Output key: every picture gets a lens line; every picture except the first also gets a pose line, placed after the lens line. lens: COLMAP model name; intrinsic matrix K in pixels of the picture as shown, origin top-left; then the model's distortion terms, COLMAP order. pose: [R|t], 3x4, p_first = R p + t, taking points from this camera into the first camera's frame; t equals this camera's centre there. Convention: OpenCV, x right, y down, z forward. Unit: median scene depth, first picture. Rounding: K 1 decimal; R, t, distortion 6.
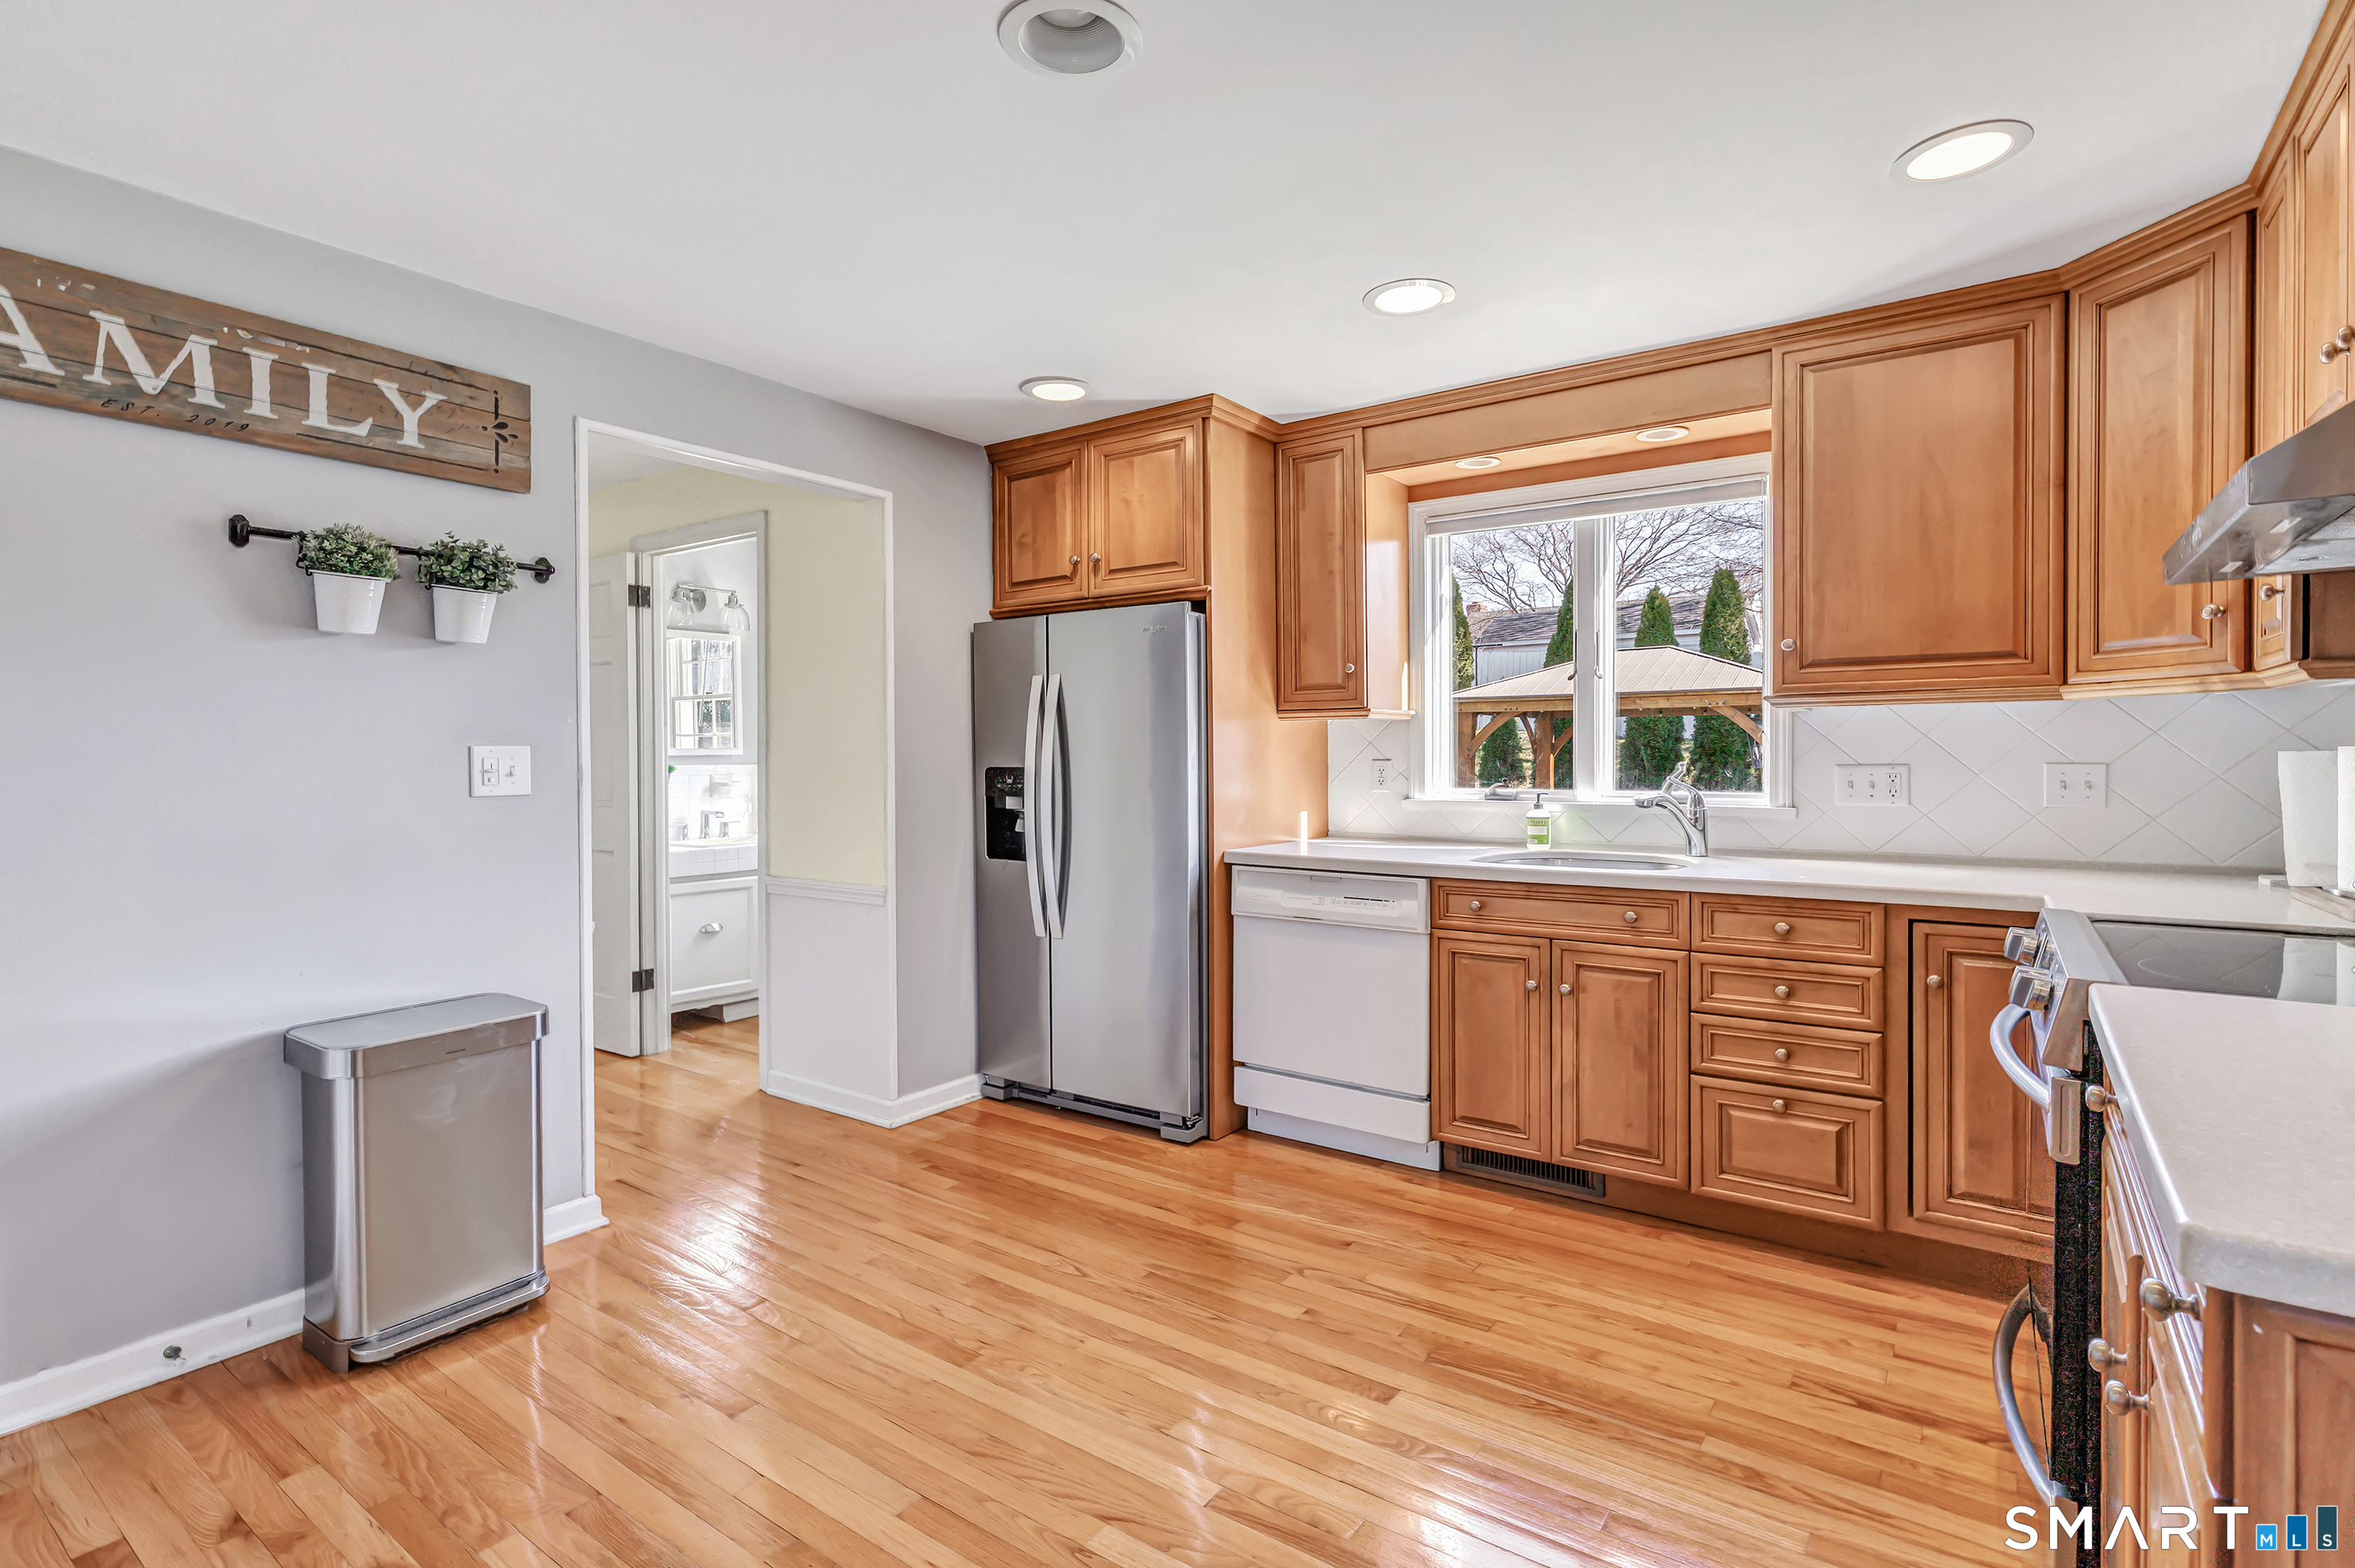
lens RADIAL K [[1061.5, 0, 1155.6], [0, 1061.5, 773.5], [0, 0, 1]] dist [0.006336, -0.000083]
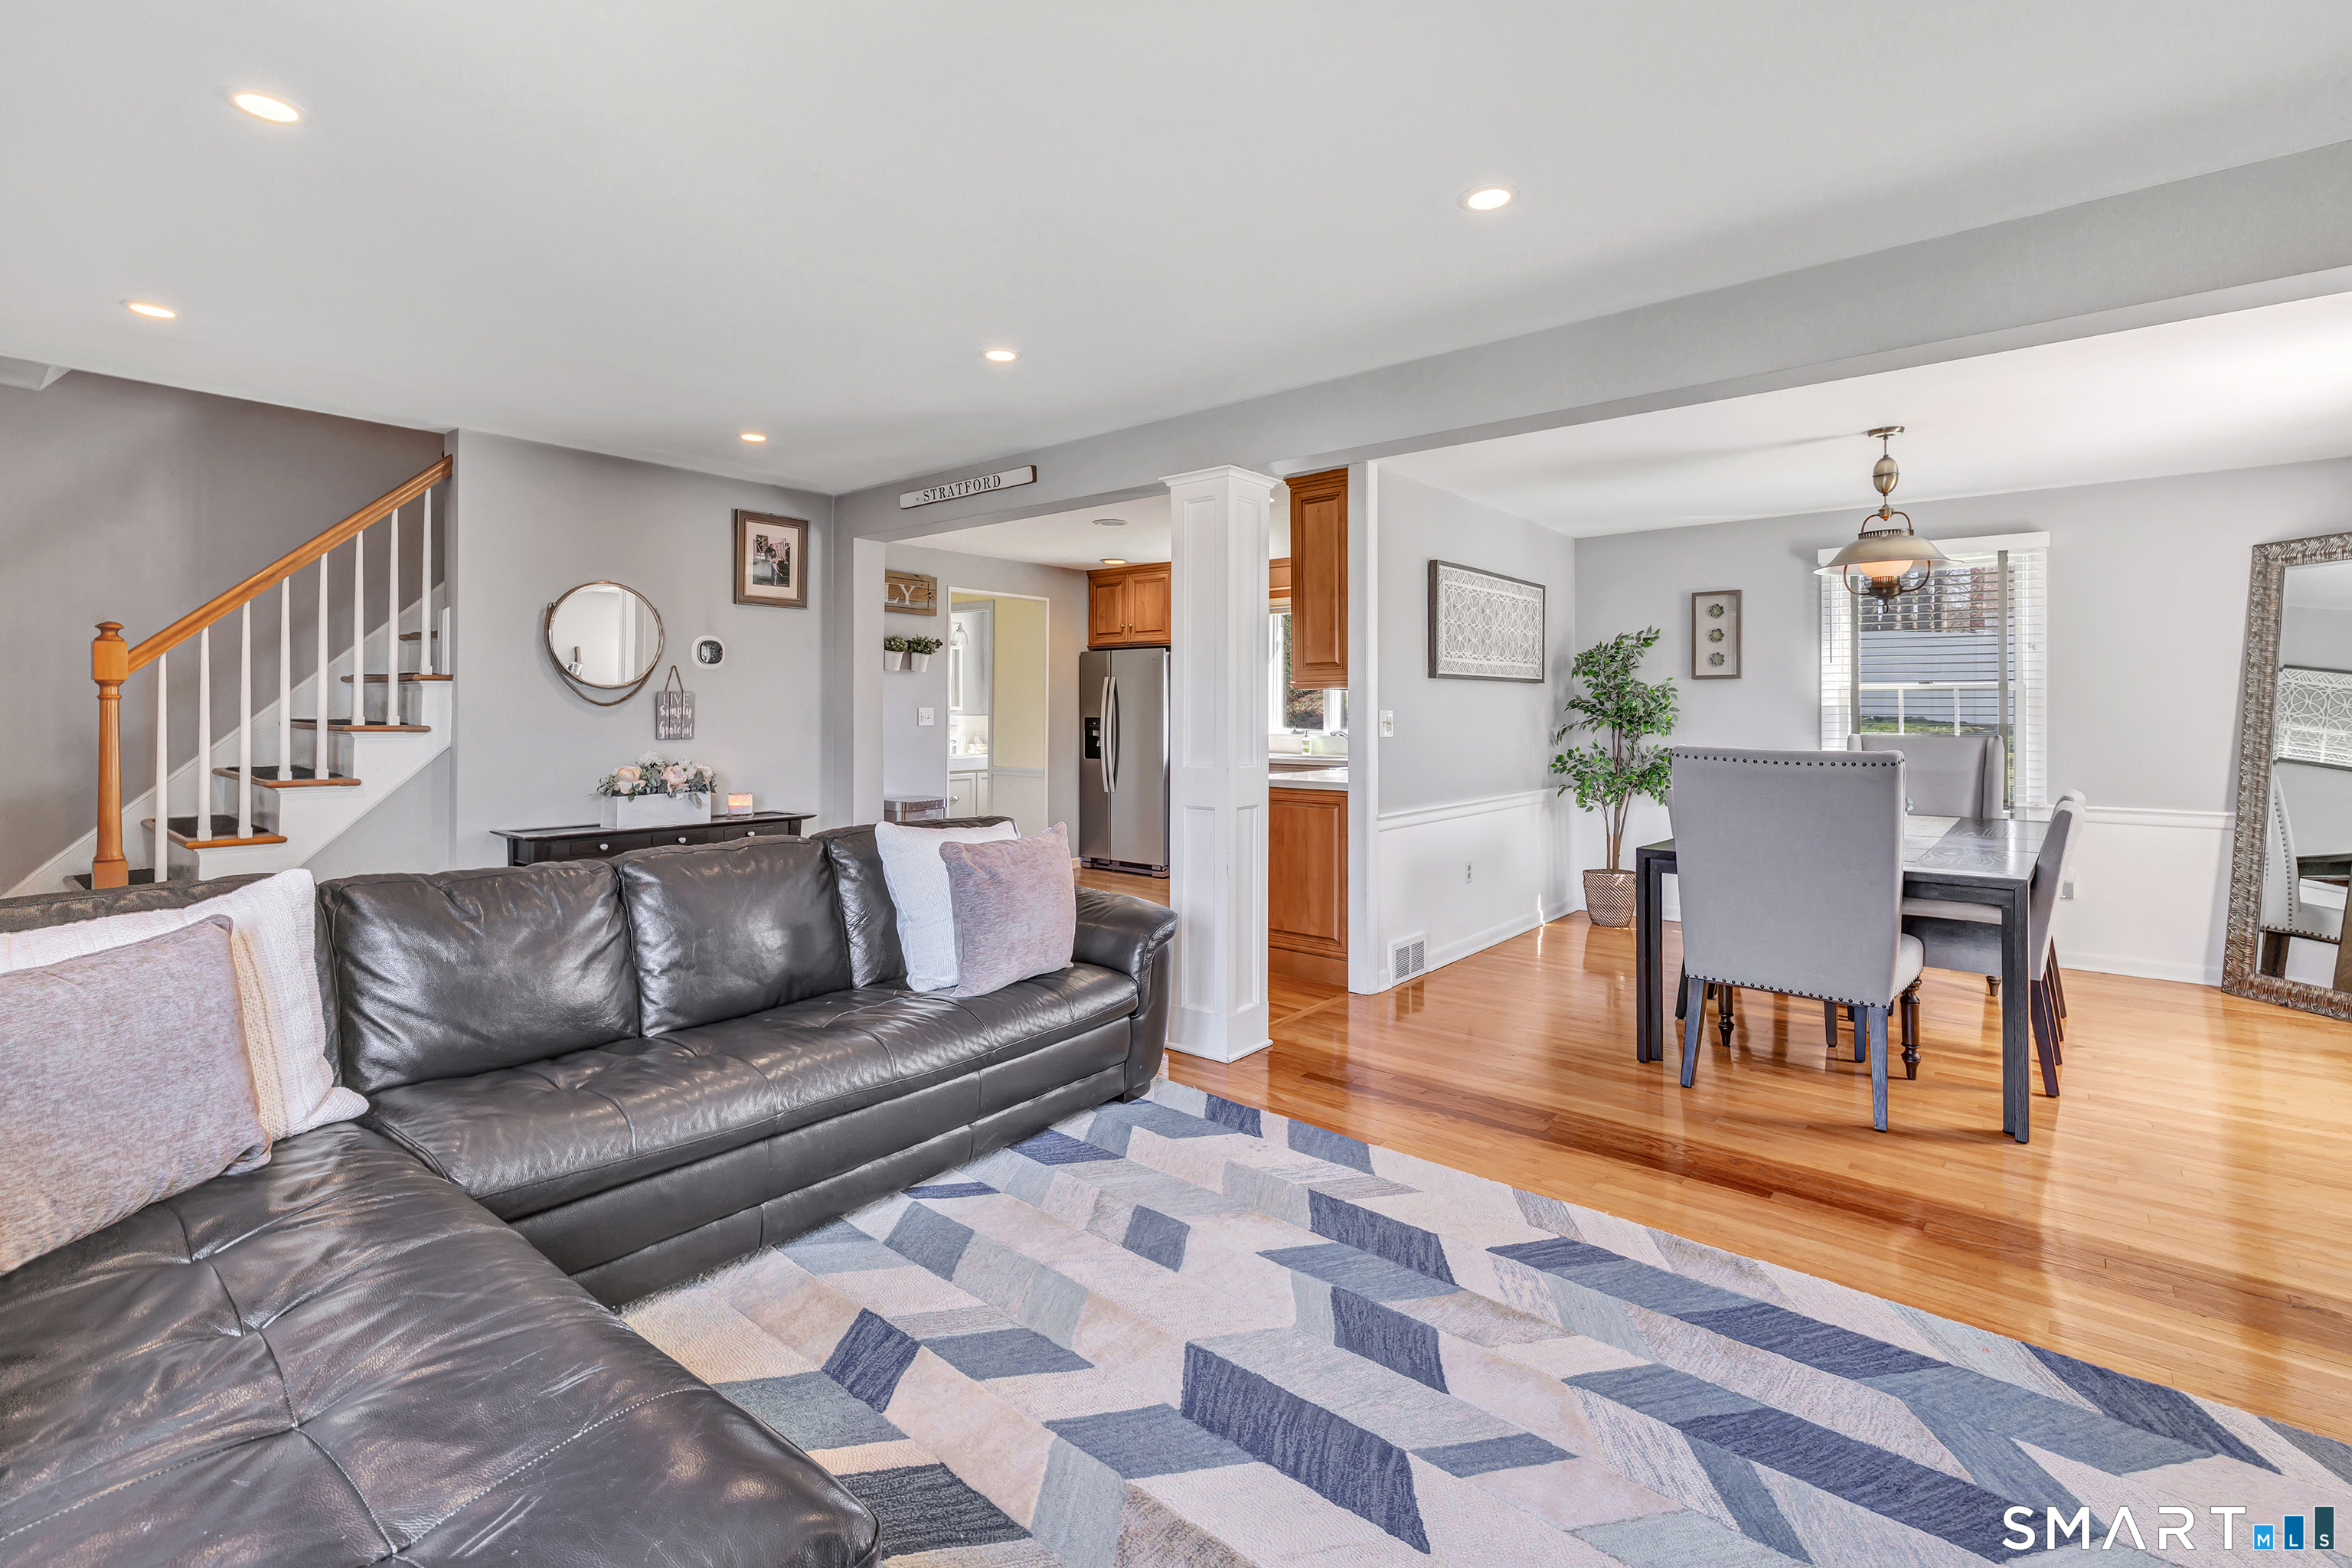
lens RADIAL K [[1061.8, 0, 1071.5], [0, 1061.8, 708.0], [0, 0, 1]] dist [-0.004859, 0.004370]
pose [[0.994100, 0.009966, -0.108013, 0.080622], [-0.011930, 0.999775, -0.017556, 0.022632], [0.107814, 0.018741, 0.993994, -1.849537]]
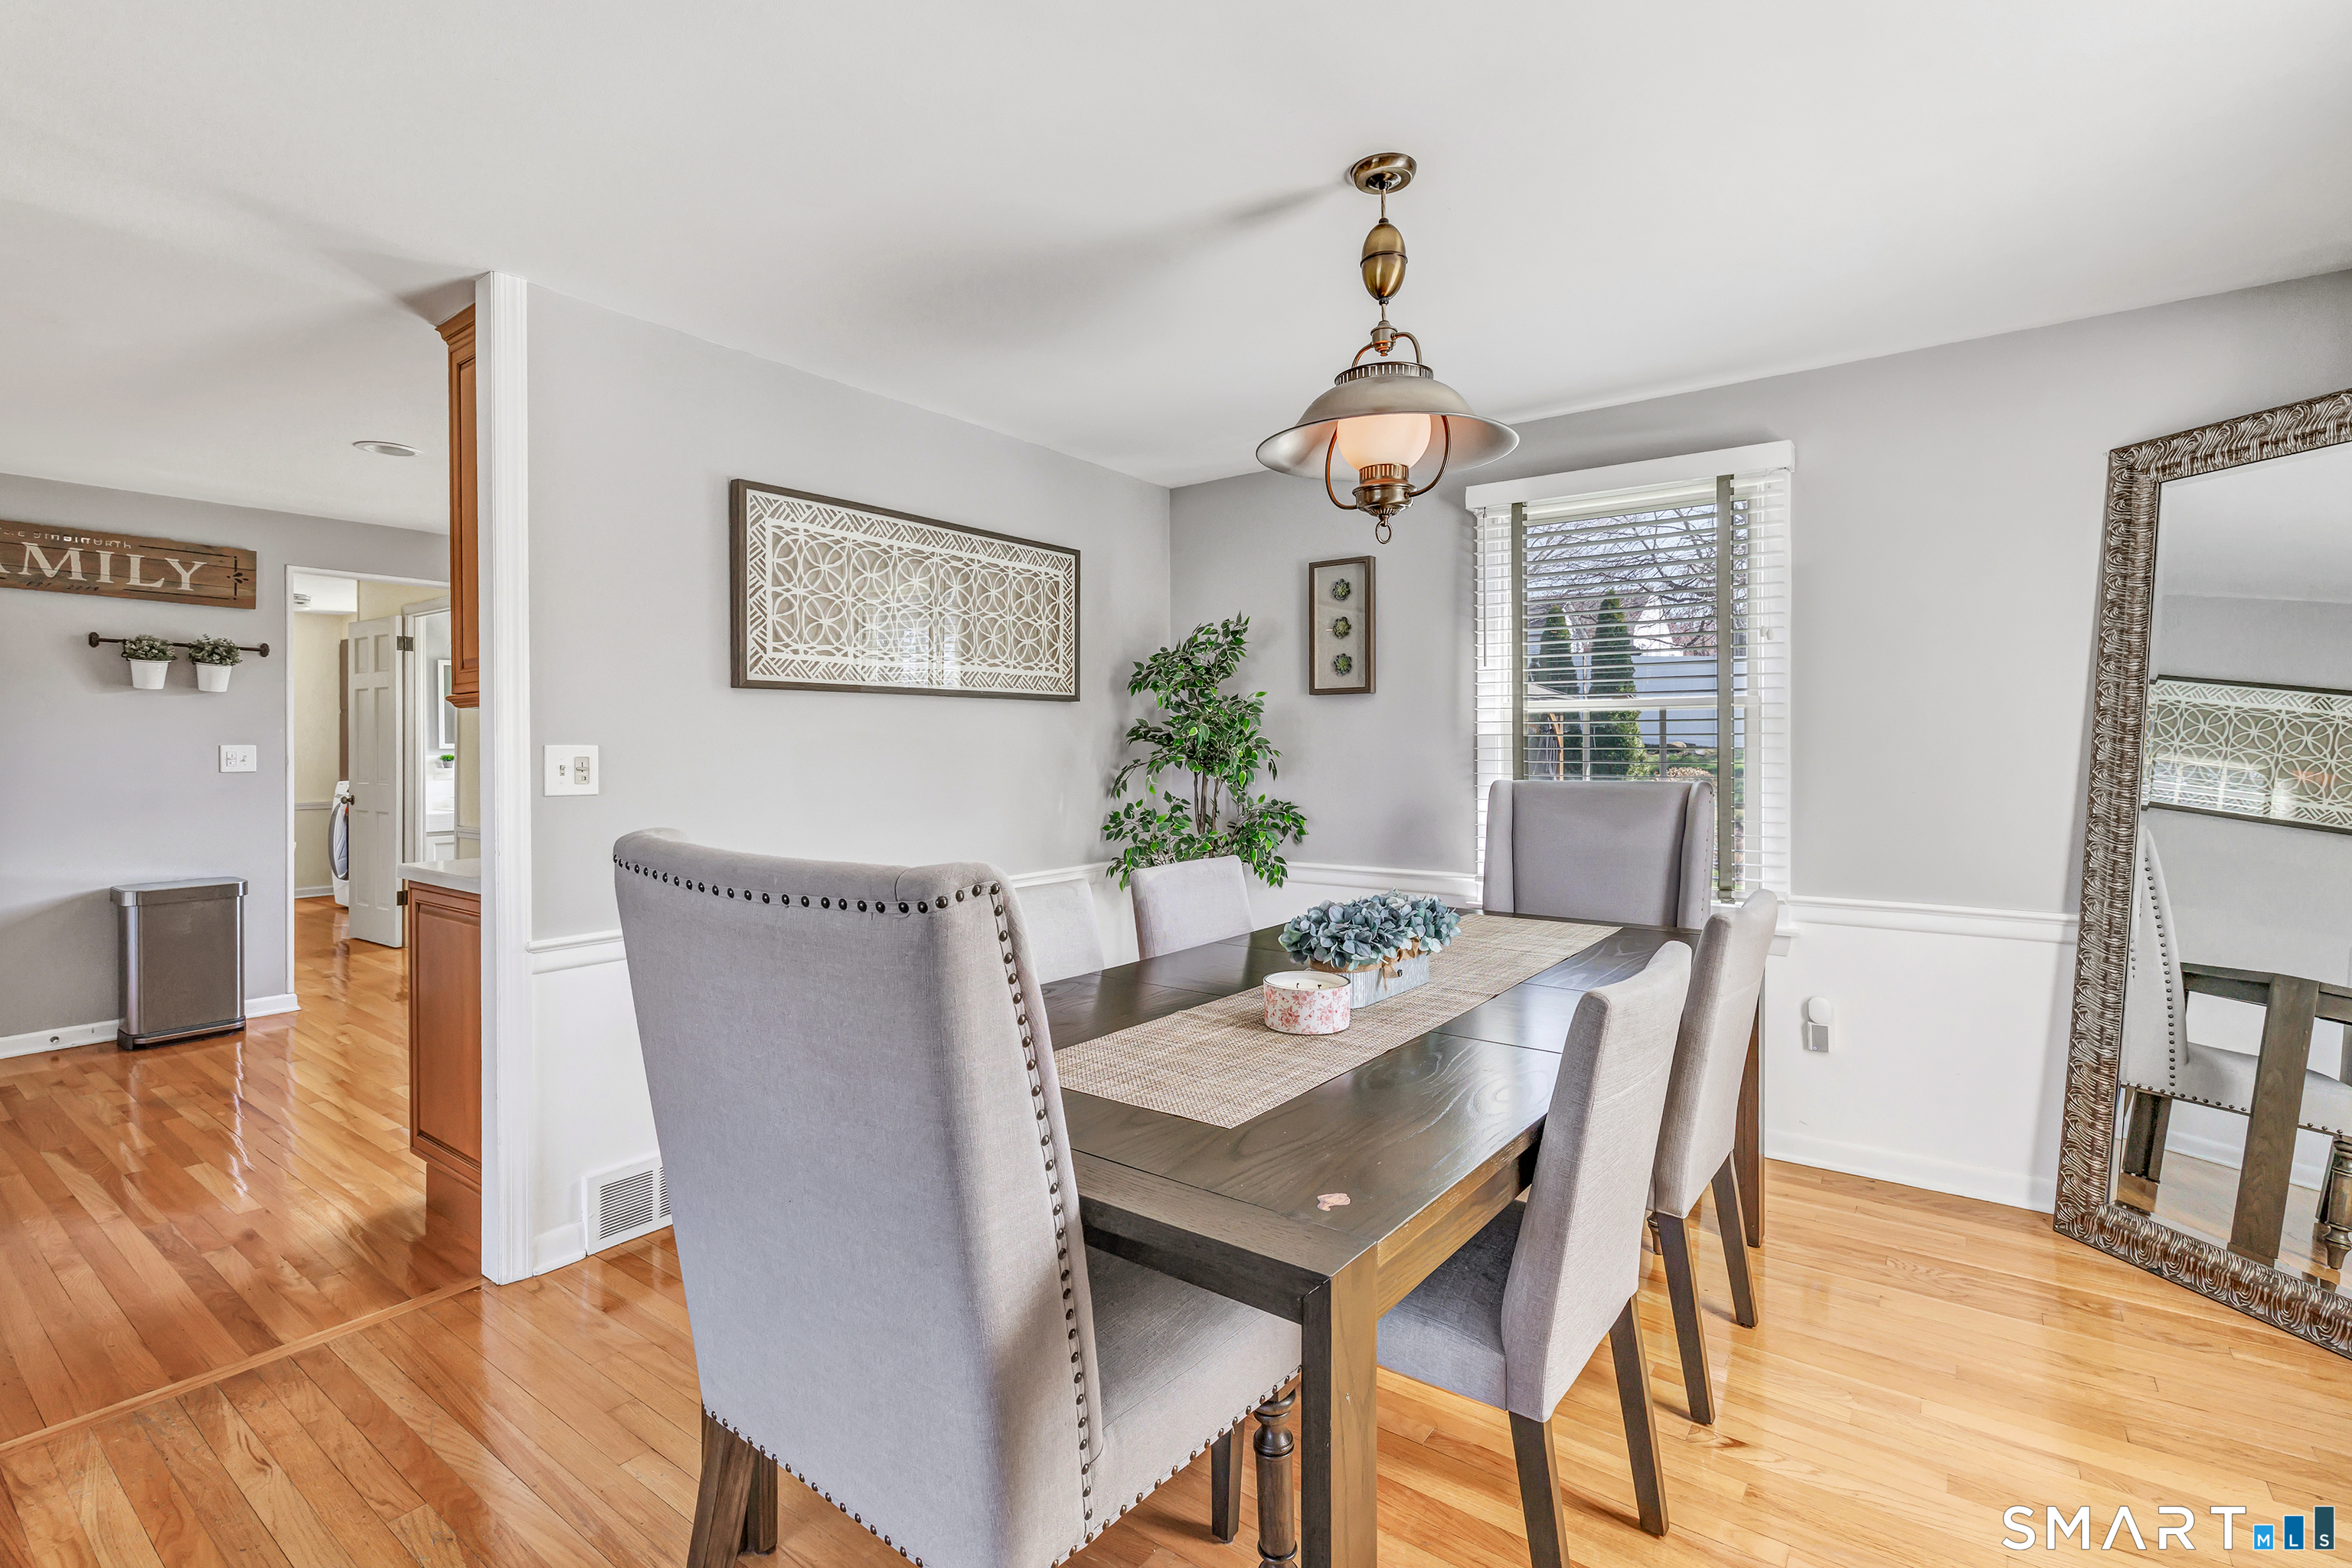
lens RADIAL K [[1061.8, 0, 1071.9], [0, 1061.8, 755.2], [0, 0, 1]] dist [-0.004859, 0.004370]
pose [[0.997771, 0.004334, -0.066587, 1.050582], [-0.004953, 0.999946, -0.009122, 0.001524], [0.066543, 0.009431, 0.997739, -0.822709]]
